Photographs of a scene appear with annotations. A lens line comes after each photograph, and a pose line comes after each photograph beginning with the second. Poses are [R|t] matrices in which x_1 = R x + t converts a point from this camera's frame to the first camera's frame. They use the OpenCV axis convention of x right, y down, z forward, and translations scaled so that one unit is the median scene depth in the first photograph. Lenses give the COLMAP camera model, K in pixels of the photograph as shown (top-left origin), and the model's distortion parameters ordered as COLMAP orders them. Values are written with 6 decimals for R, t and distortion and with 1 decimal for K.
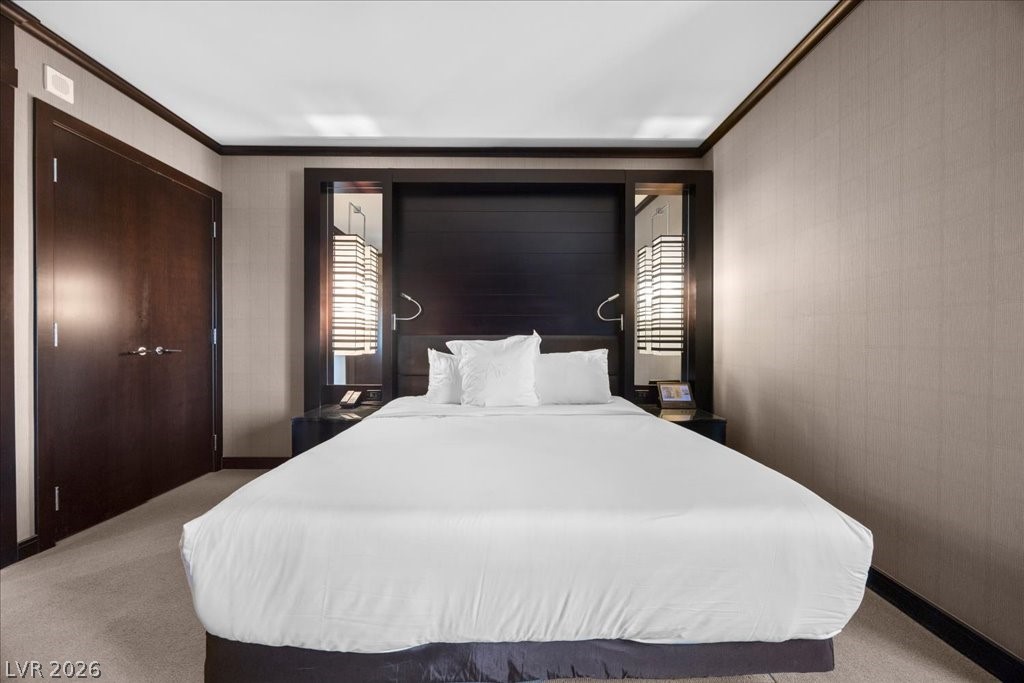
lens RADIAL K [[389.1, 0, 507.6], [0, 389.1, 340.8], [0, 0, 1]] dist [-0.001293, 0.000130]
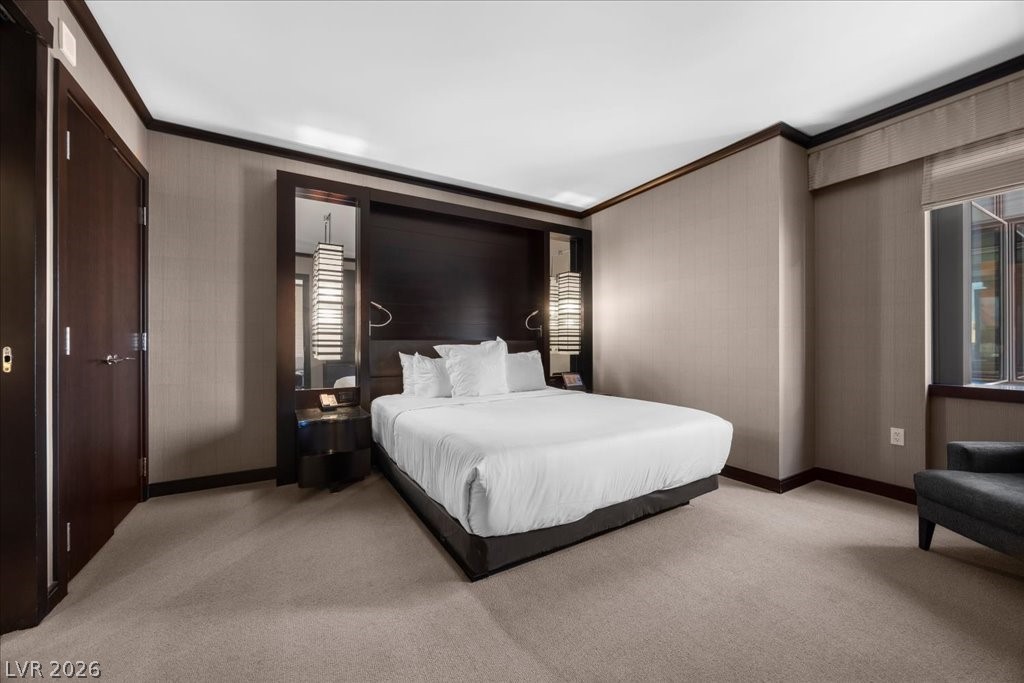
lens RADIAL K [[389.1, 0, 507.6], [0, 389.1, 340.8], [0, 0, 1]] dist [-0.001293, 0.000130]
pose [[0.865379, -0.000499, 0.501118, -0.522758], [0.003946, 0.999975, -0.005820, -0.005429], [-0.501103, 0.007014, 0.865359, -0.138575]]
